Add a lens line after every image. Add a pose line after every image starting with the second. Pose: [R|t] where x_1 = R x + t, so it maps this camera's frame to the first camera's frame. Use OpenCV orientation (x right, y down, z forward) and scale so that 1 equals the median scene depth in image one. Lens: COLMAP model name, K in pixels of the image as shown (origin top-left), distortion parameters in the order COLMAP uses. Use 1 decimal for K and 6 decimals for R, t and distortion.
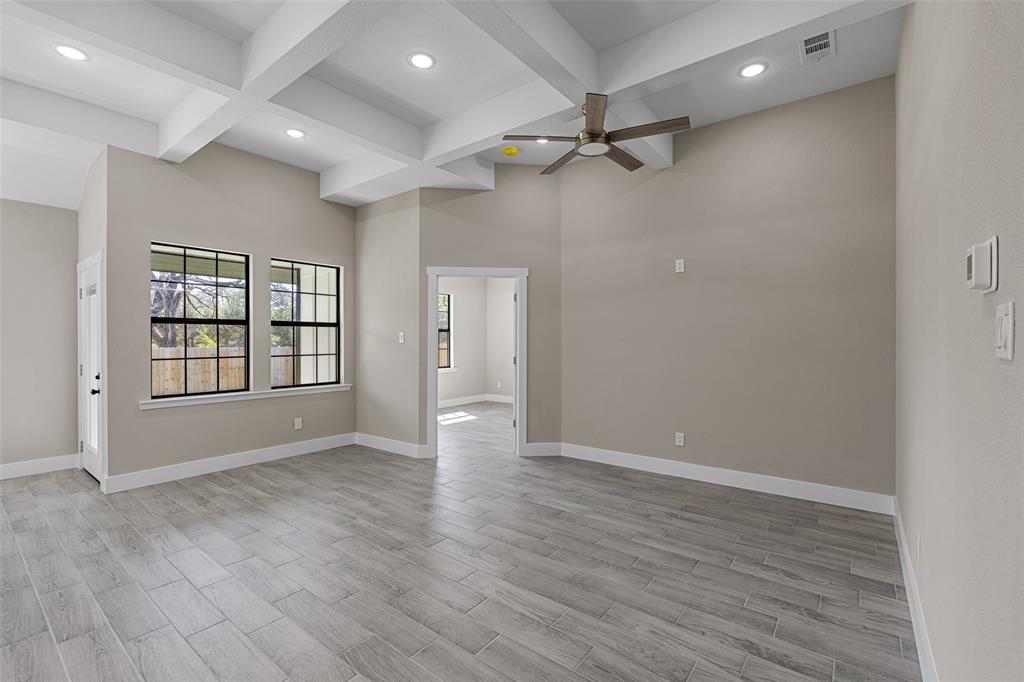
lens RADIAL K [[449.7, 0, 510.5], [0, 449.7, 341.1], [0, 0, 1]] dist [-0.007058, 0.000431]
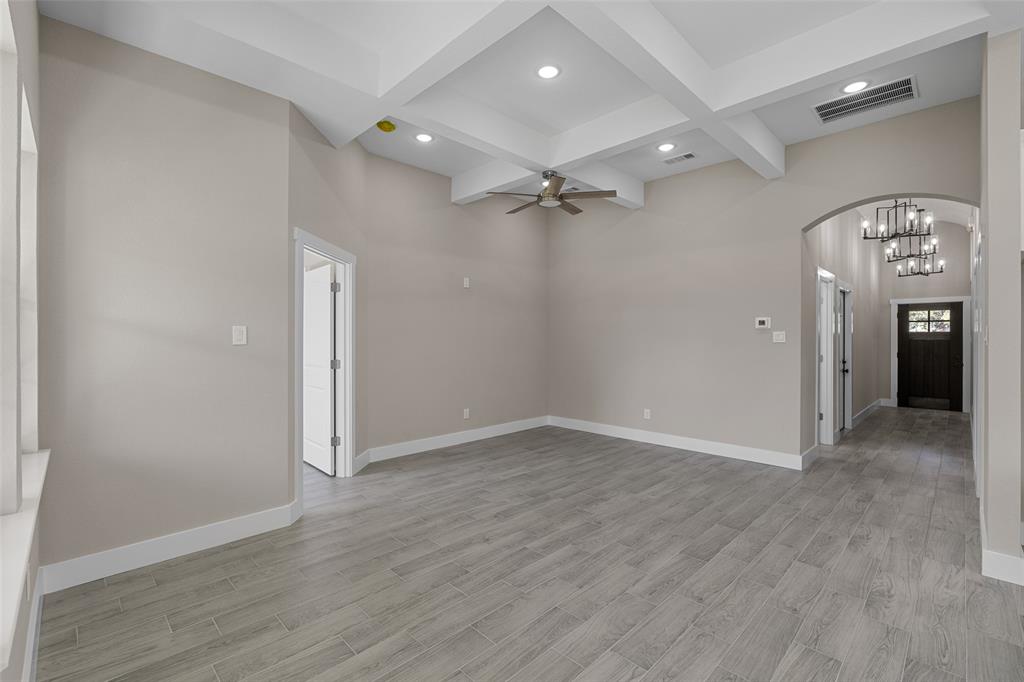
lens RADIAL K [[449.7, 0, 506.1], [0, 449.7, 336.4], [0, 0, 1]] dist [-0.007058, 0.000431]
pose [[0.132137, 0.004934, 0.991219, -0.818554], [0.002598, 0.999982, -0.005324, -0.002004], [-0.991228, 0.003279, 0.132122, 0.629453]]
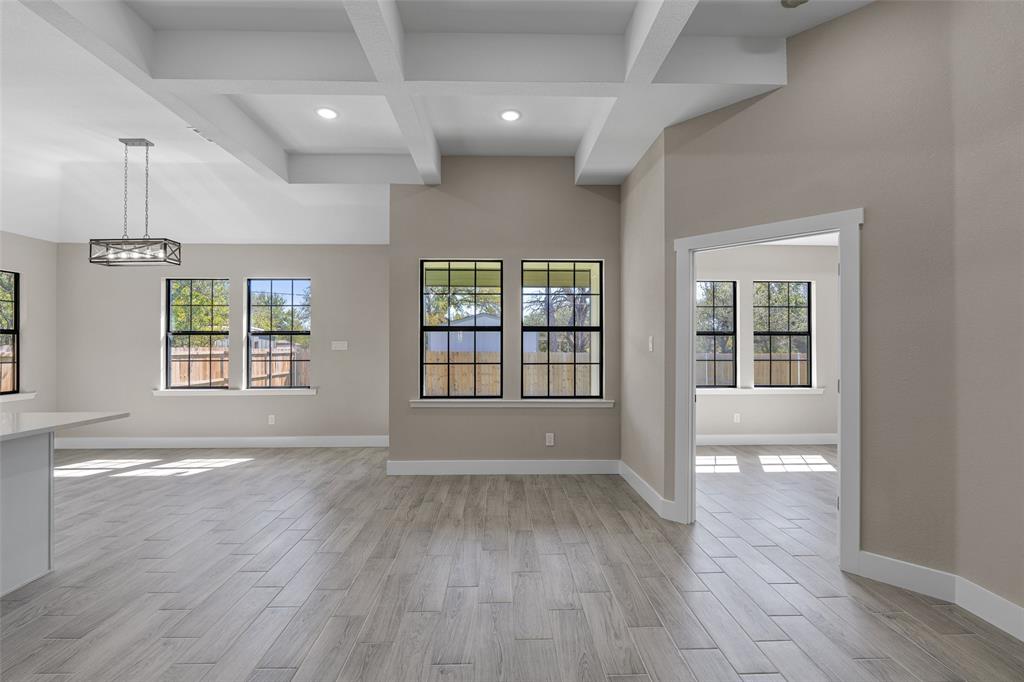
lens RADIAL K [[449.7, 0, 506.9], [0, 449.7, 342.3], [0, 0, 1]] dist [-0.007058, 0.000431]
pose [[0.636080, -0.004431, -0.771610, 0.182656], [-0.004104, 0.999950, -0.009126, -0.002980], [0.771612, 0.008971, 0.636030, 0.380715]]
